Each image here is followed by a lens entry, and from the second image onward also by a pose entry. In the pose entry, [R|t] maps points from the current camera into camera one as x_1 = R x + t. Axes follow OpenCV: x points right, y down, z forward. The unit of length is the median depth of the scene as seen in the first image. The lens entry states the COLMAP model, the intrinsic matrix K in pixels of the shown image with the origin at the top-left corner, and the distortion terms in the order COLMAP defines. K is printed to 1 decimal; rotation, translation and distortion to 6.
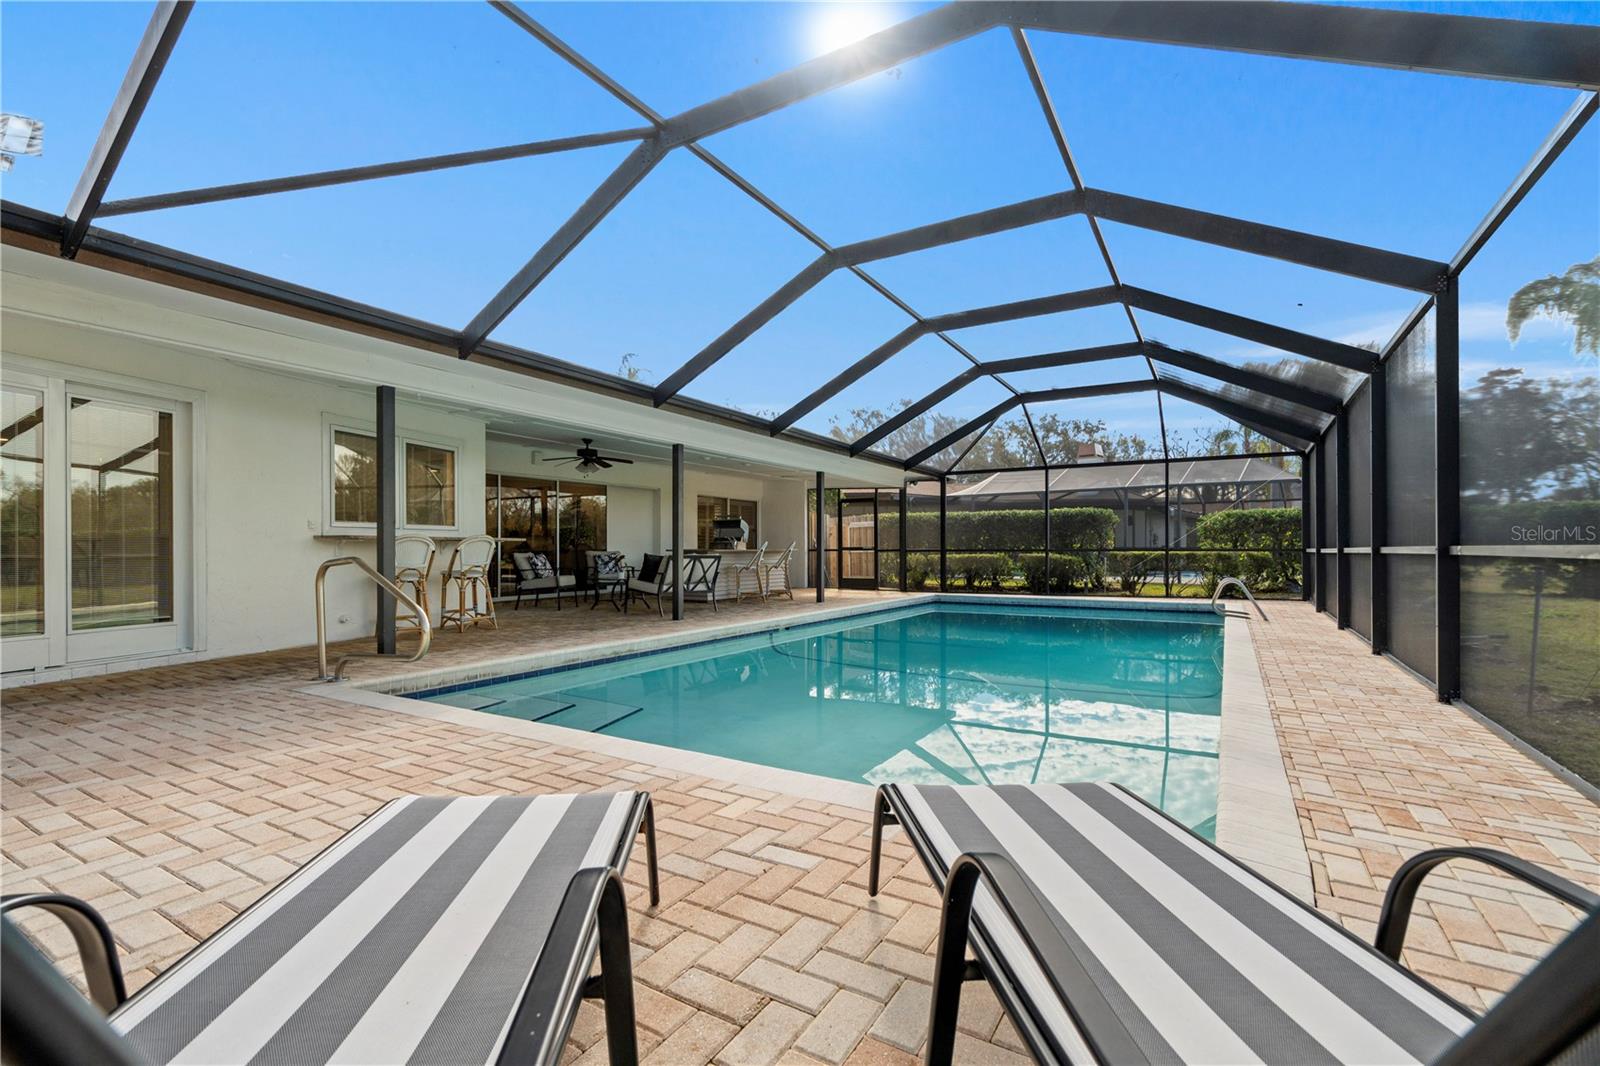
lens RADIAL K [[726.2, 0, 790.3], [0, 726.2, 540.9], [0, 0, 1]] dist [-0.011535, 0.003502]
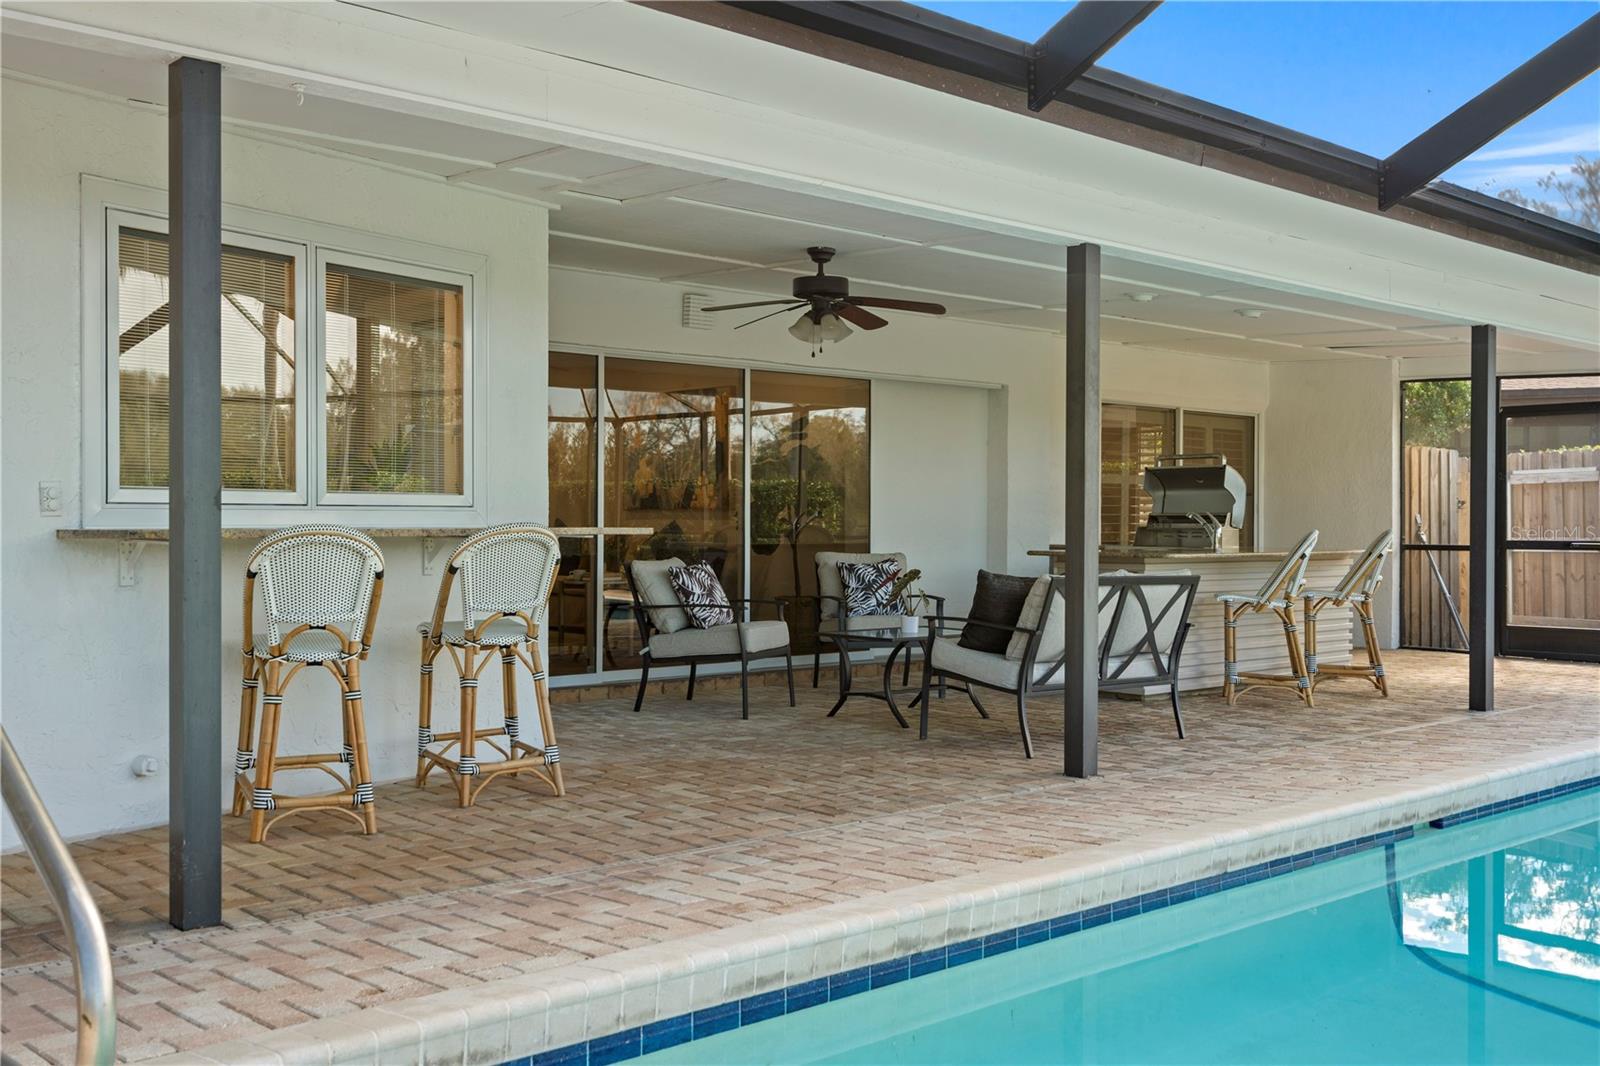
lens RADIAL K [[1567.3, 0, 785.3], [0, 1567.3, 517.0], [0, 0, 1]] dist [-0.008023, 0.000000]
pose [[0.955494, 0.006172, -0.294946, -0.065015], [-0.003835, 0.999957, 0.008500, -0.013229], [0.294986, -0.006991, 0.955476, 0.245513]]
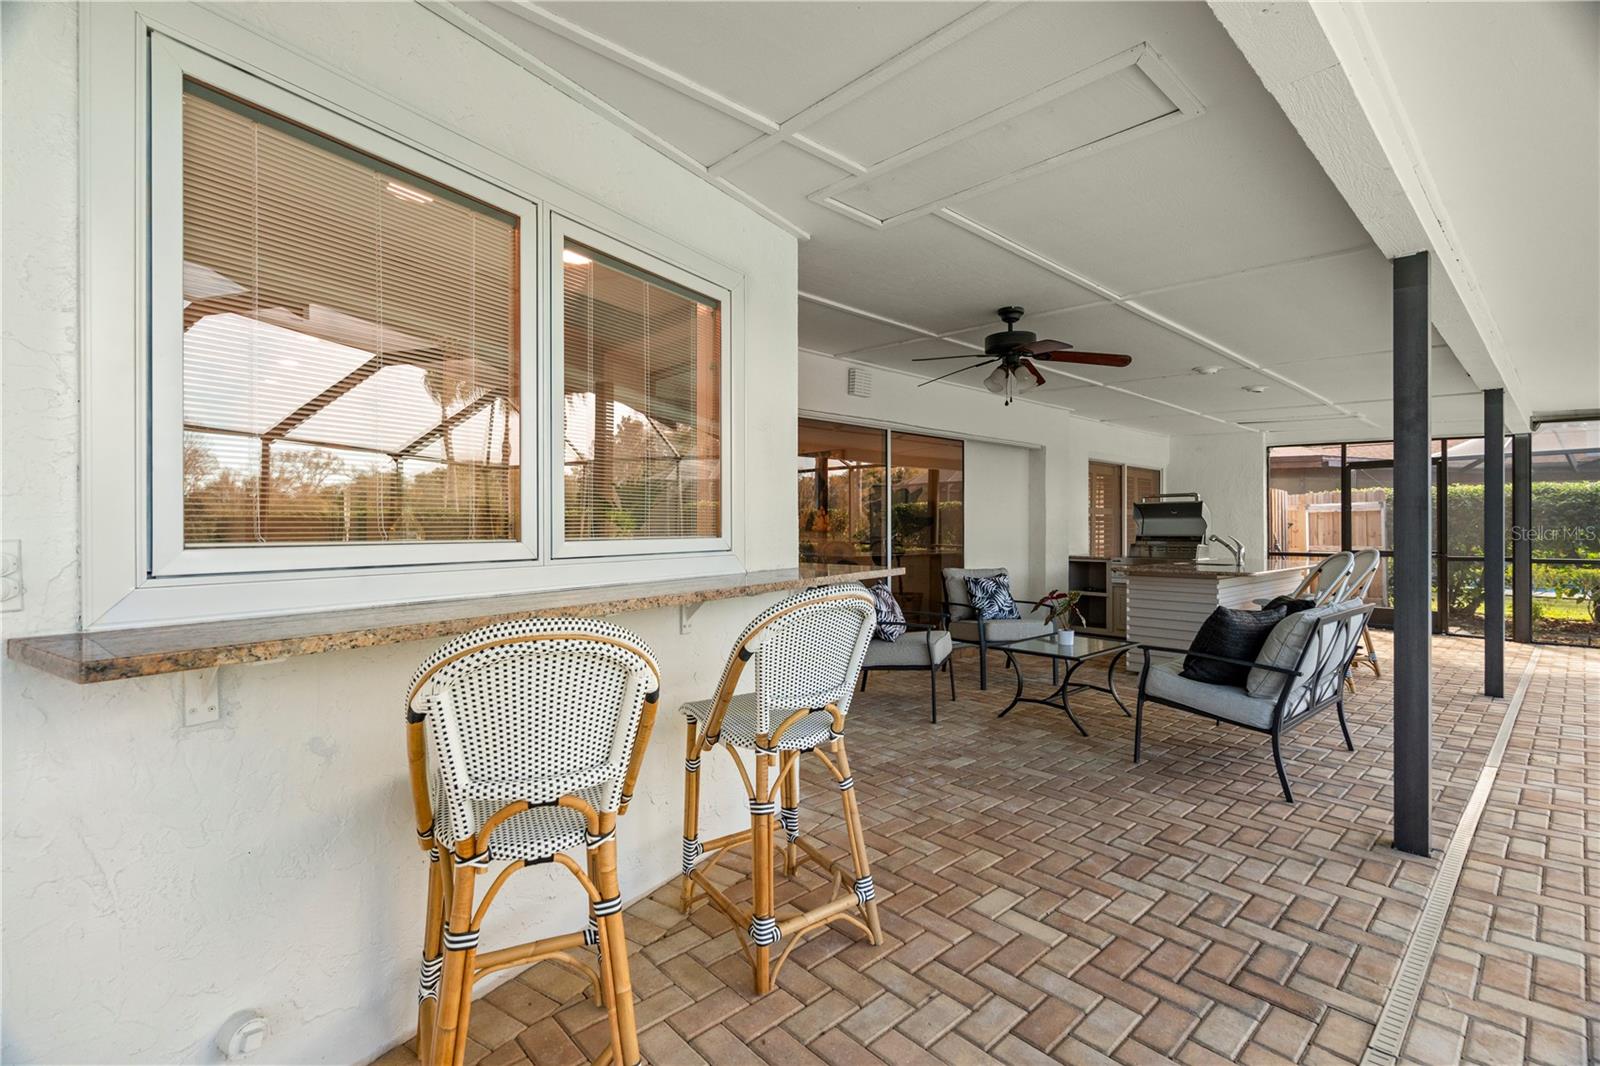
lens RADIAL K [[726.2, 0, 786.7], [0, 726.2, 522.7], [0, 0, 1]] dist [-0.011535, 0.003502]
pose [[0.955610, 0.002337, -0.294624, -0.277215], [-0.001087, 0.999990, 0.004407, -0.022639], [0.294631, -0.003891, 0.955603, 0.570742]]
